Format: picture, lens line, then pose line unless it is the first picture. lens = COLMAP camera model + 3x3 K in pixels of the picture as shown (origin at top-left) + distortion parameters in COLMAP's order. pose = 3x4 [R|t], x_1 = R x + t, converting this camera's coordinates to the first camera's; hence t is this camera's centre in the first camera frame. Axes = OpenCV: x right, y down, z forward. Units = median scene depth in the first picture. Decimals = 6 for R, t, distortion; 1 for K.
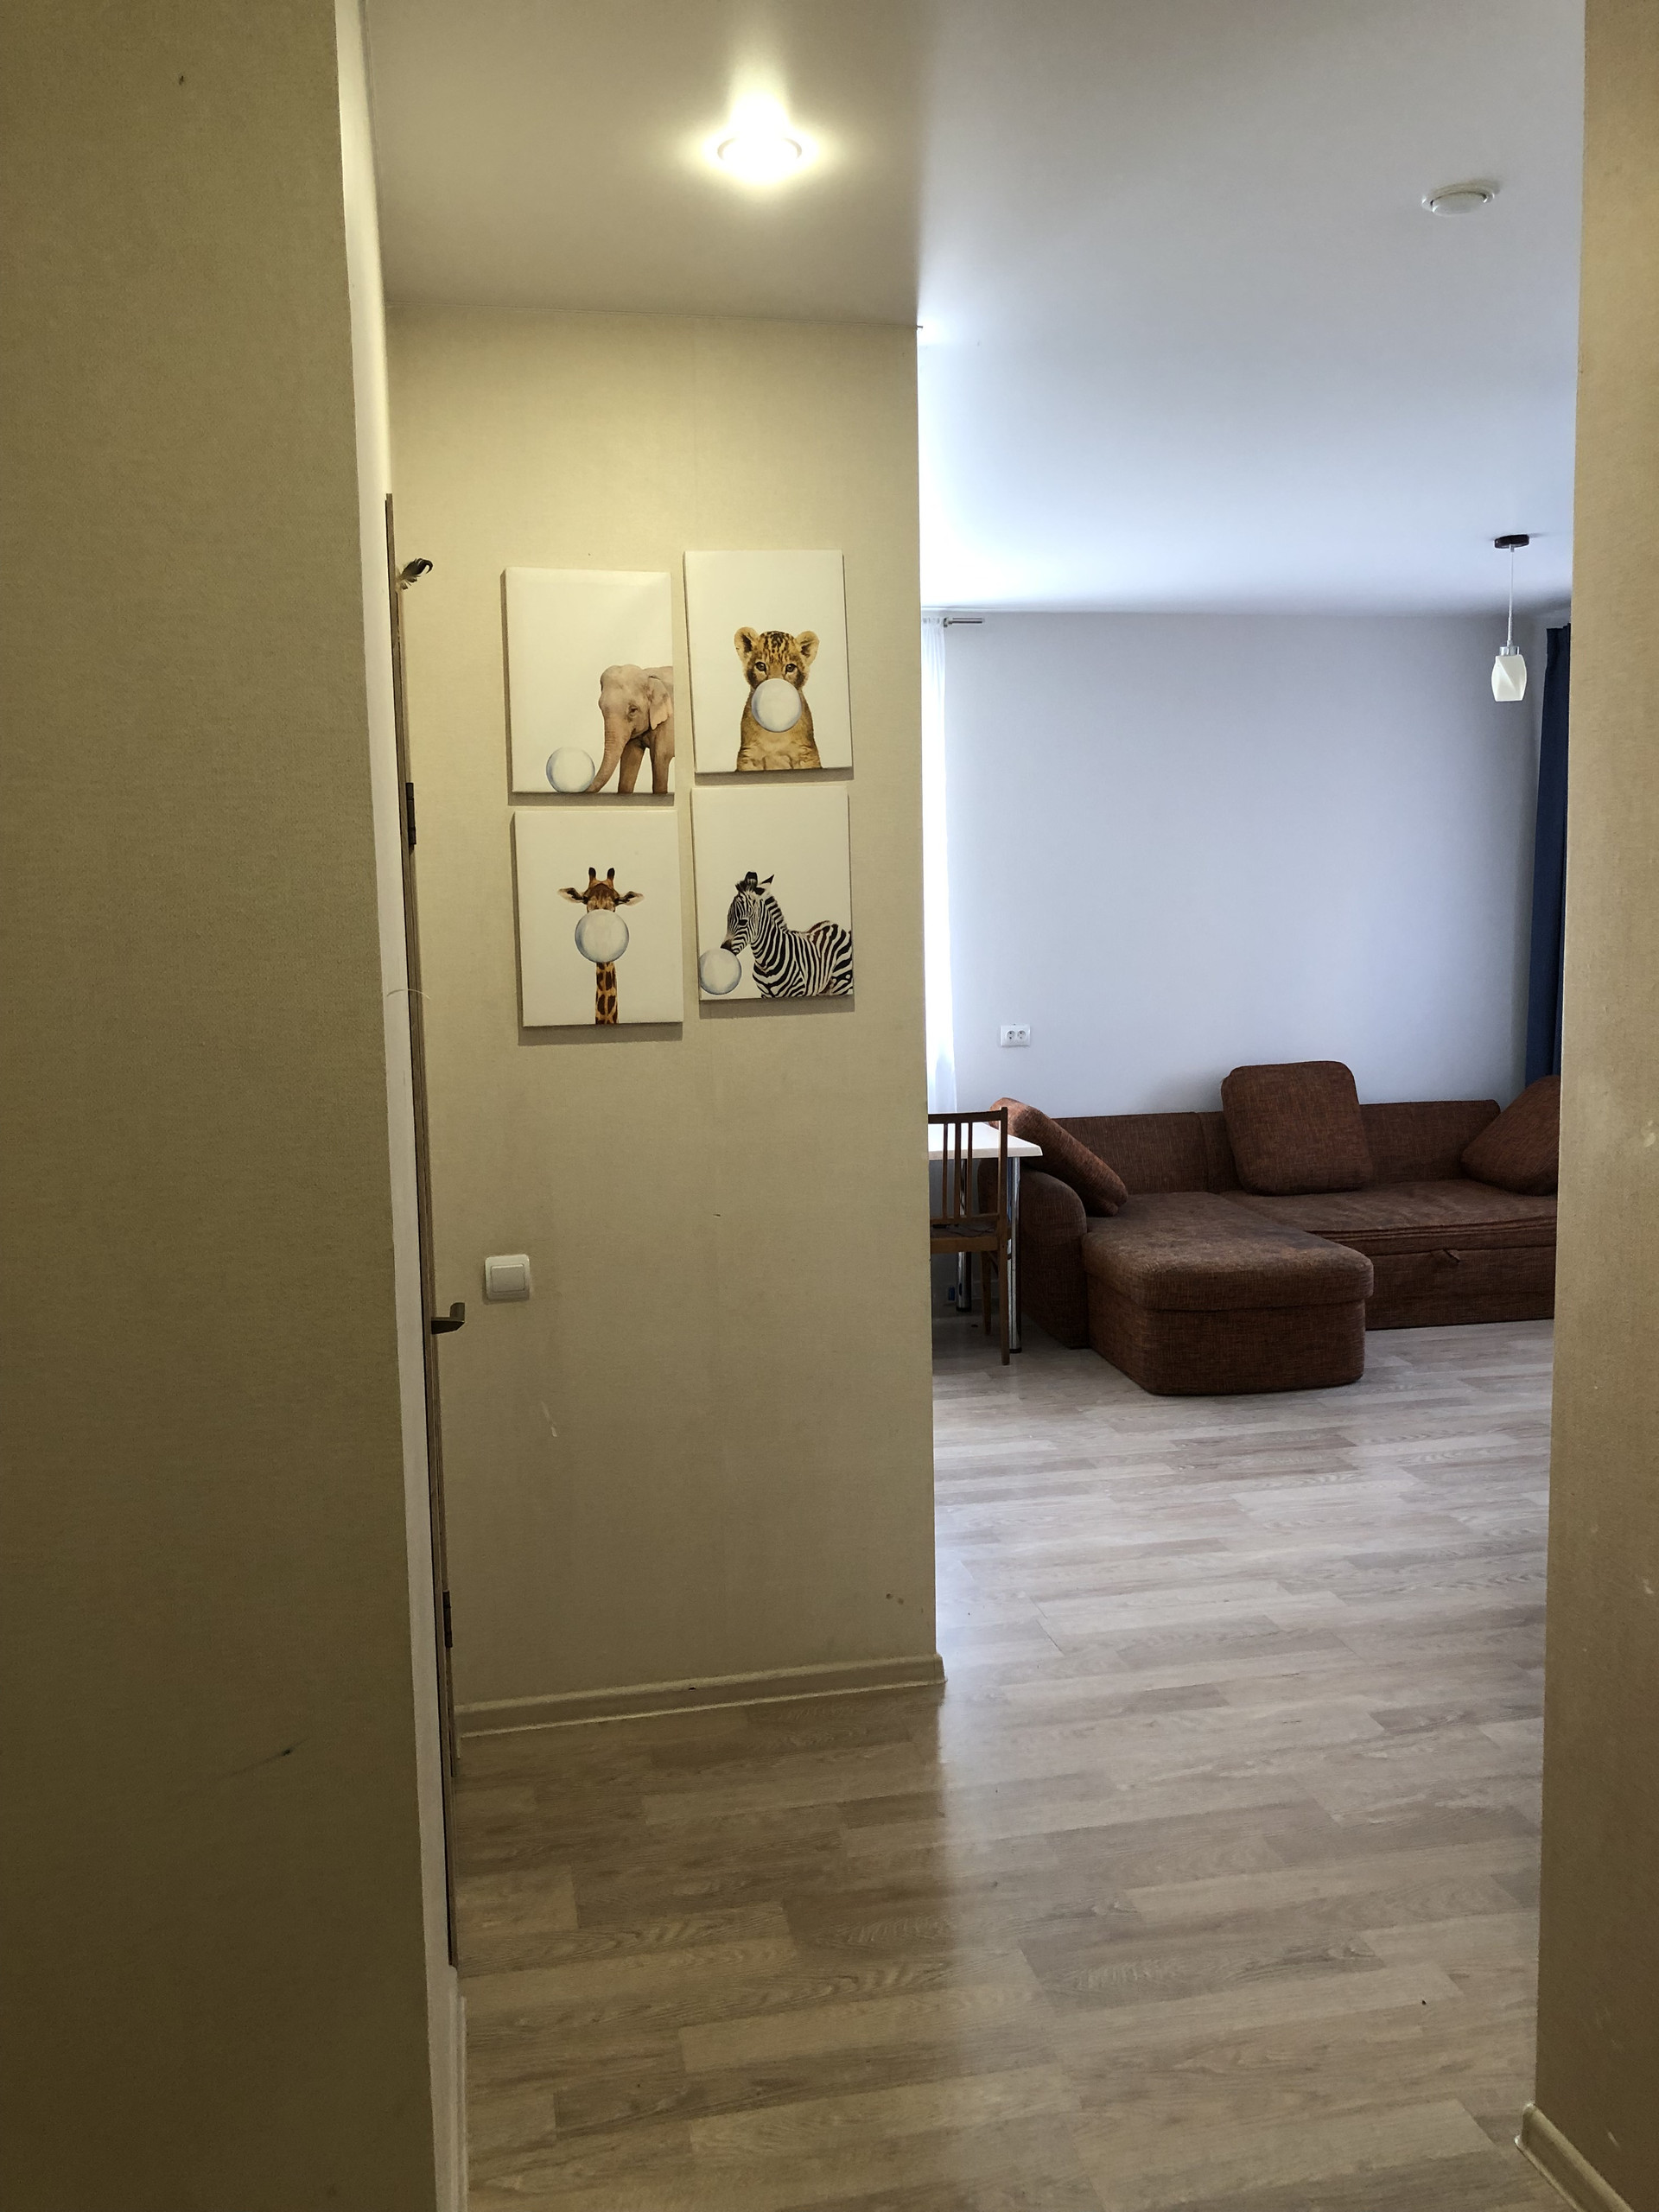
lens RADIAL K [[1793.0, 0, 826.4], [0, 1793.0, 1096.2], [0, 0, 1]] dist [0.045168, -0.055564]
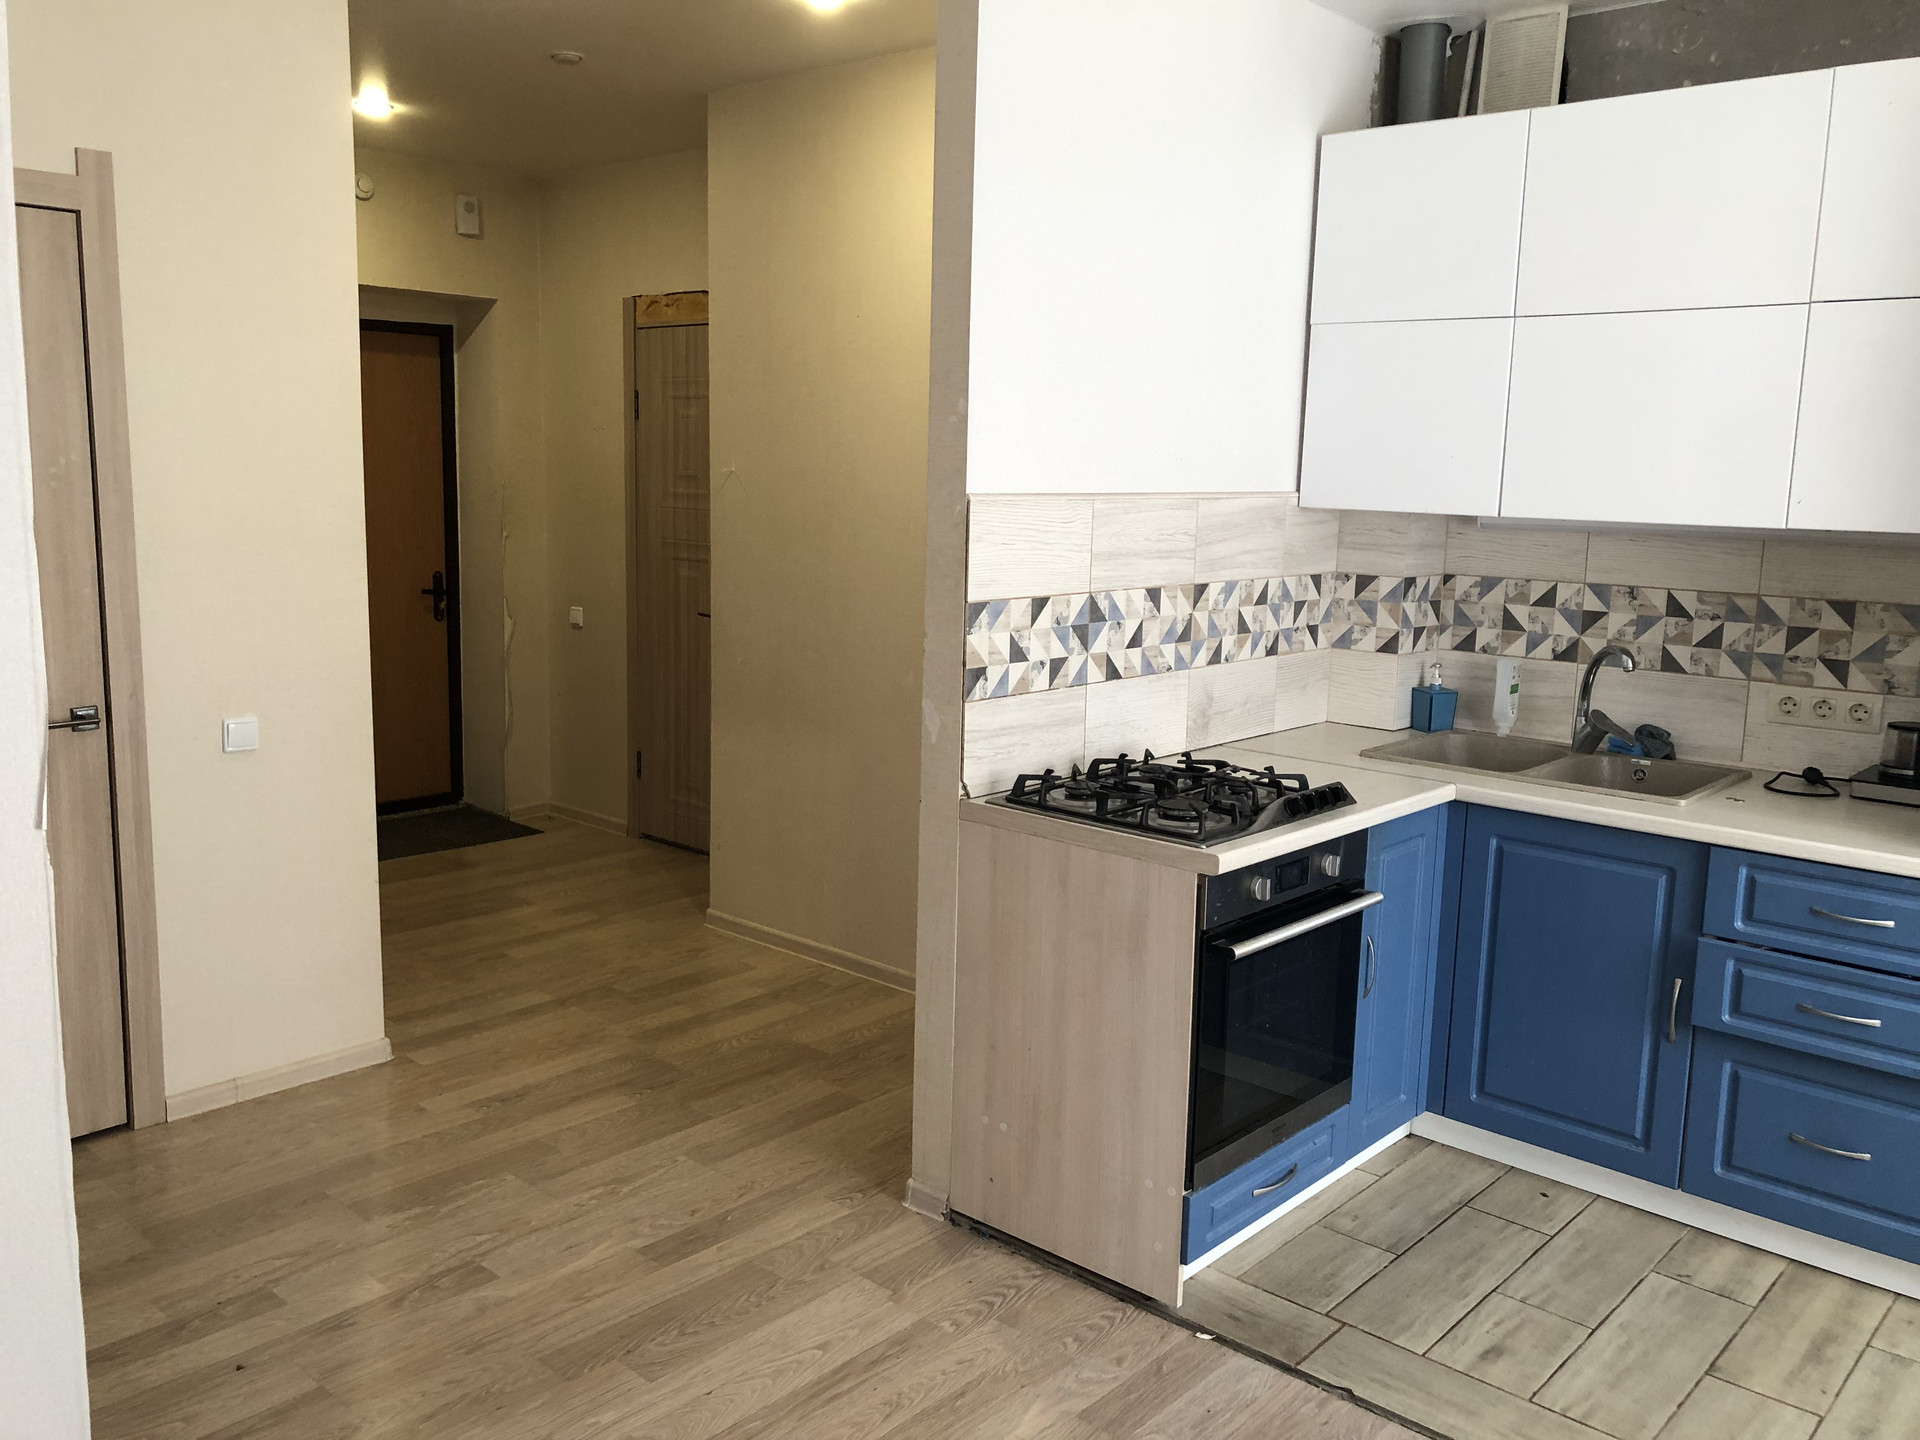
lens RADIAL K [[1556.3, 0, 954.5], [0, 1556.3, 704.6], [0, 0, 1]] dist [0.045168, -0.055564]
pose [[-0.802885, 0.097088, -0.588175, 0.326332], [-0.068825, 0.964954, 0.253231, -0.108858], [0.592148, 0.243797, -0.768065, 0.983557]]
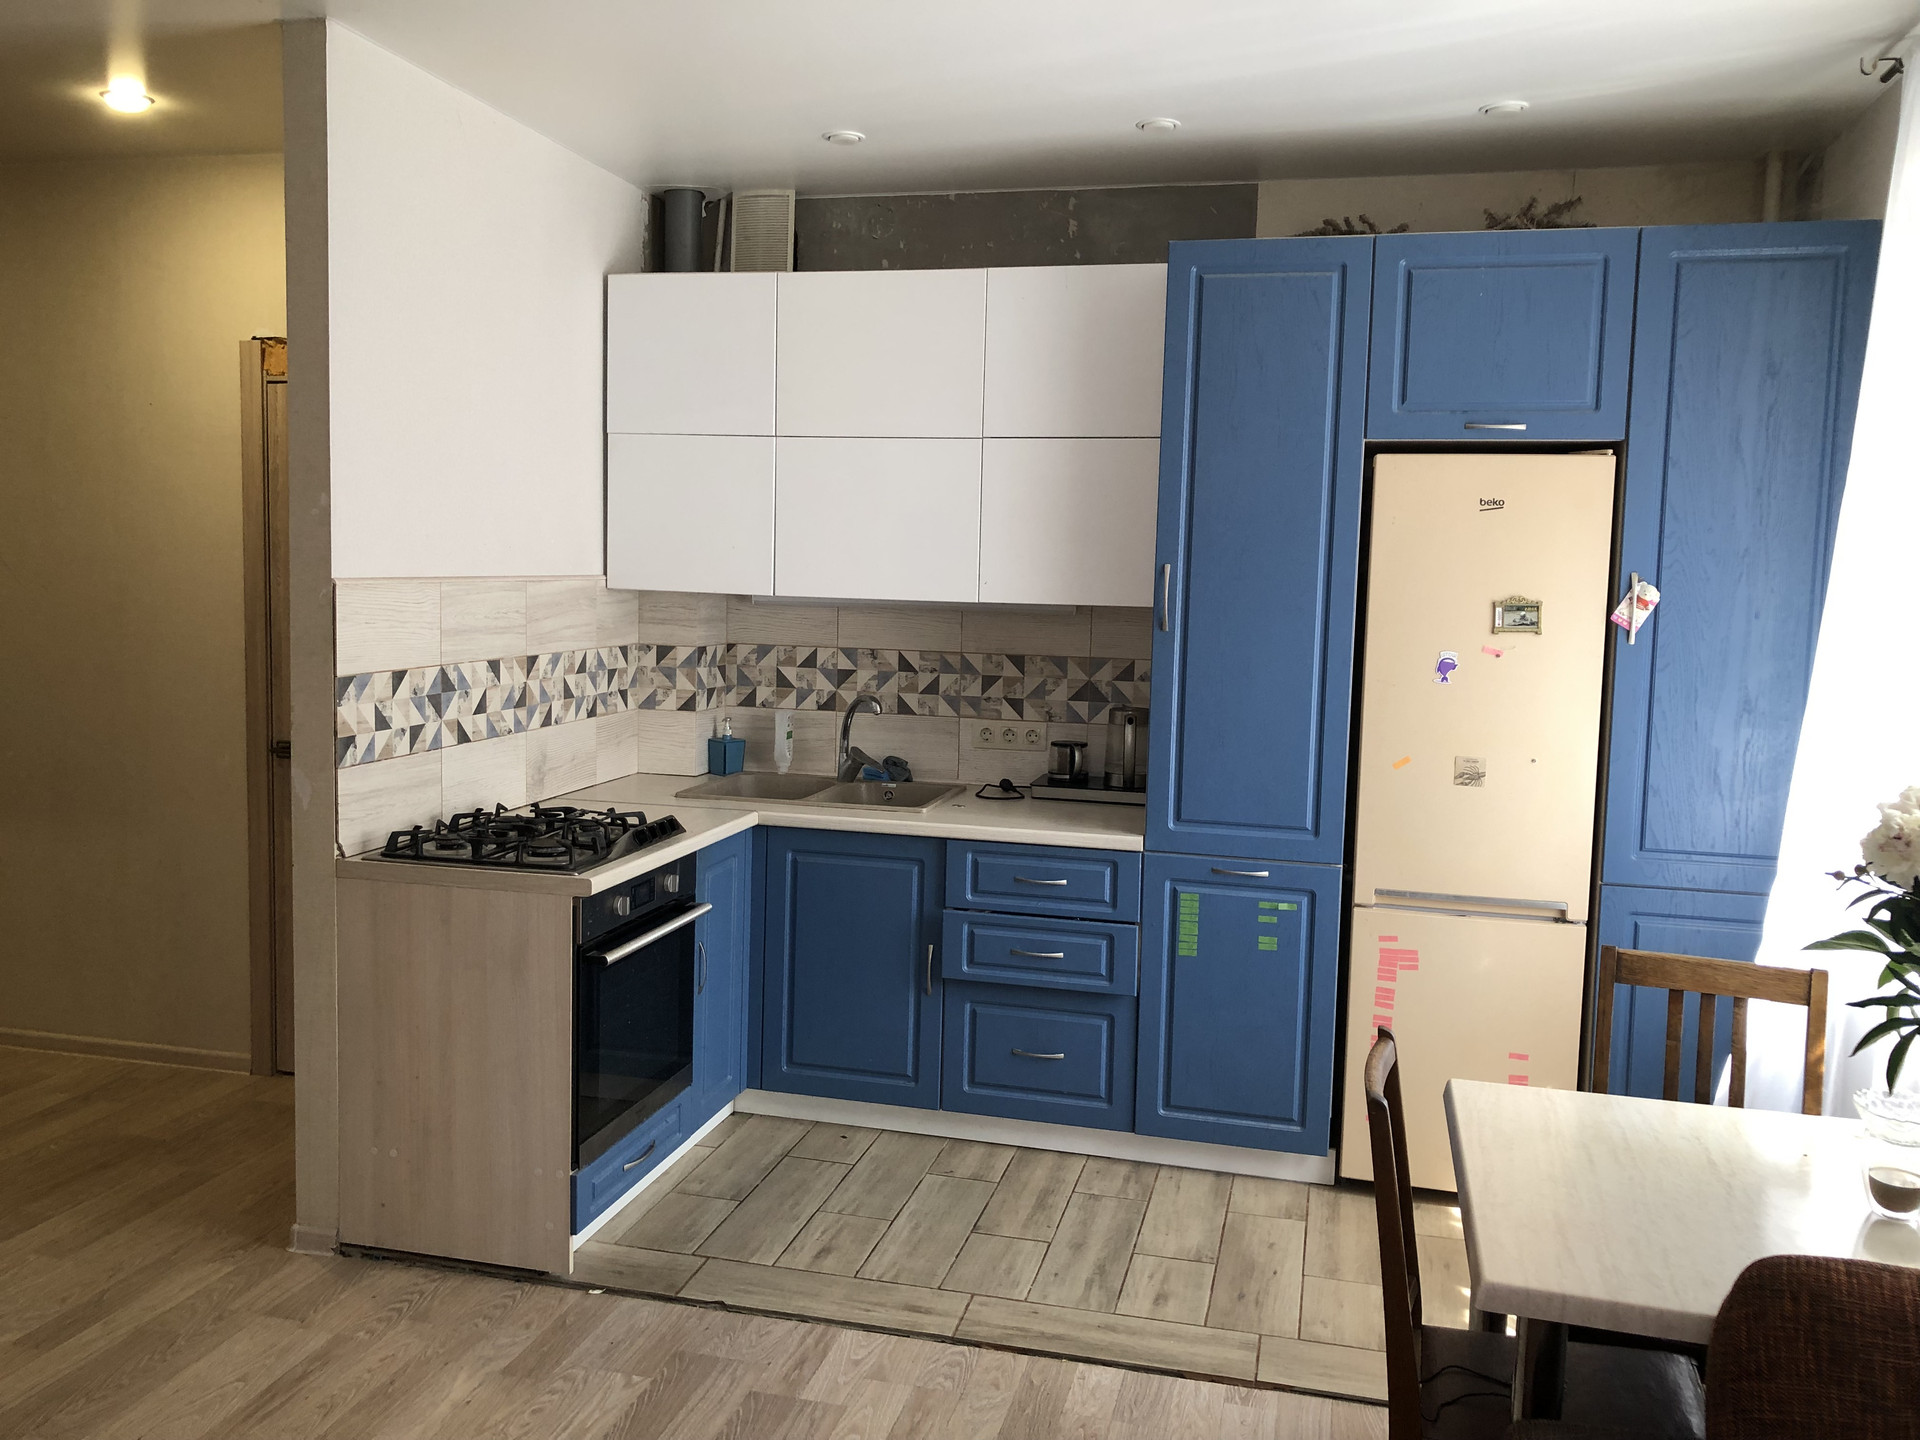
lens RADIAL K [[1556.3, 0, 954.5], [0, 1556.3, 704.6], [0, 0, 1]] dist [0.045168, -0.055564]
pose [[-0.429082, 0.096218, -0.898126, 0.428241], [-0.113731, 0.980642, 0.159393, -0.117387], [0.896077, 0.170537, -0.409833, 1.016971]]
